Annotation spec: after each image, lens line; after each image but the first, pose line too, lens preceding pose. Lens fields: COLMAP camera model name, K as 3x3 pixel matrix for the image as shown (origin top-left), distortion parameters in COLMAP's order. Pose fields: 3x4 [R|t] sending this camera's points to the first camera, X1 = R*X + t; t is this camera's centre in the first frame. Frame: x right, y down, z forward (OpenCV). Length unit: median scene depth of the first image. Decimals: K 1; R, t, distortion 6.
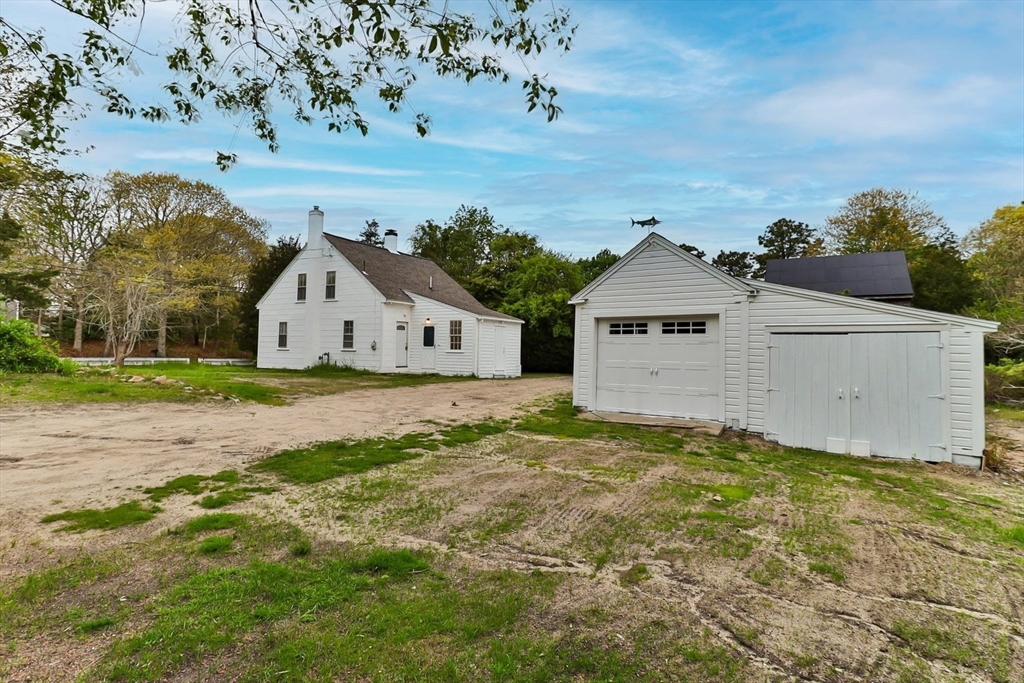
lens RADIAL K [[514.7, 0, 512.0], [0, 514.7, 341.5], [0, 0, 1]] dist [0.019921, 0.000037]
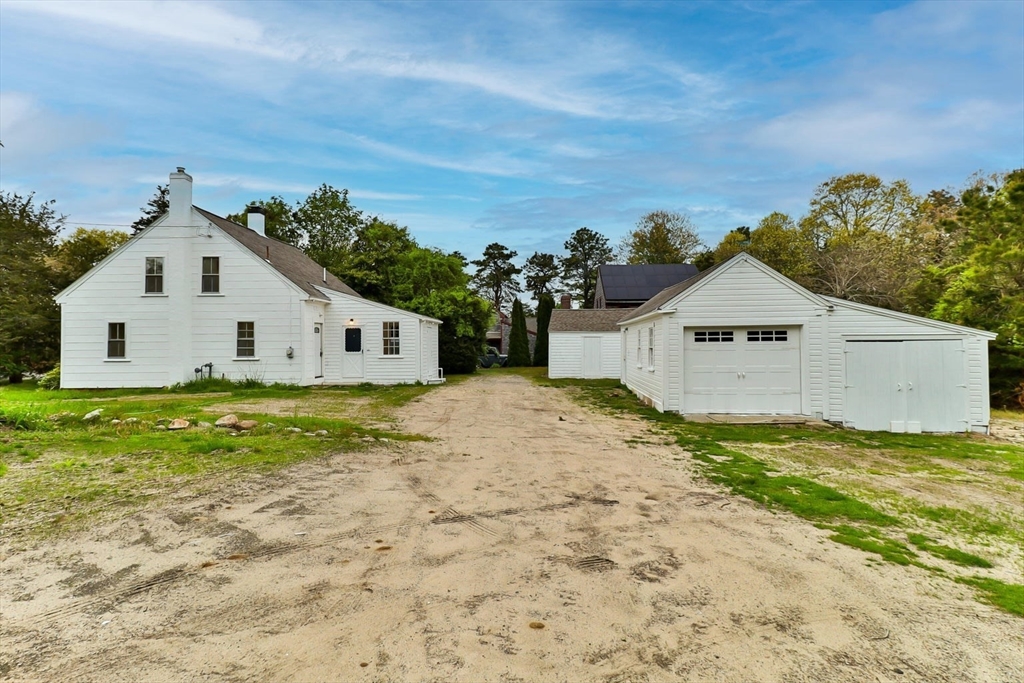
lens RADIAL K [[523.7, 0, 512.0], [0, 523.7, 341.5], [0, 0, 1]] dist [0.020445, 0.000167]
pose [[0.886256, -0.019490, 0.462786, -0.332437], [0.012529, 0.999758, 0.018110, -0.019947], [-0.463027, -0.010251, 0.886285, 0.105077]]
